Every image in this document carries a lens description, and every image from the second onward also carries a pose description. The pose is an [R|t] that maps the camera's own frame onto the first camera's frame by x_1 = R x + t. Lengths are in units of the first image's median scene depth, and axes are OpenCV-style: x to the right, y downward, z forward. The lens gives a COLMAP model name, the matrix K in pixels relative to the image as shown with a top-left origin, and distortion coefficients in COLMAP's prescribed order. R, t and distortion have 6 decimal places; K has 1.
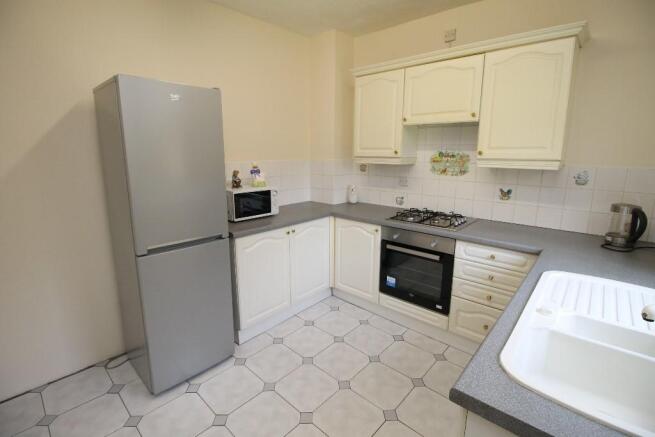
lens RADIAL K [[306.1, 0, 327.1], [0, 306.1, 211.2], [0, 0, 1]] dist [-0.001675, -0.012524]
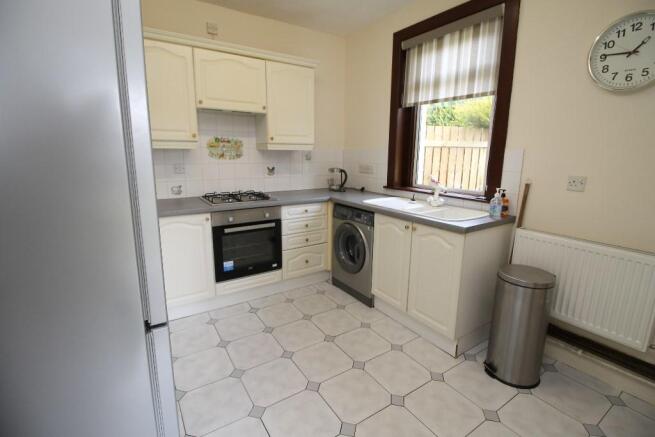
lens RADIAL K [[306.1, 0, 327.1], [0, 306.1, 211.2], [0, 0, 1]] dist [-0.001675, -0.012524]
pose [[0.247998, -0.183141, 0.951292, -0.647713], [0.176871, 0.974023, 0.141408, -0.028549], [-0.952478, 0.133187, 0.273948, 0.408886]]
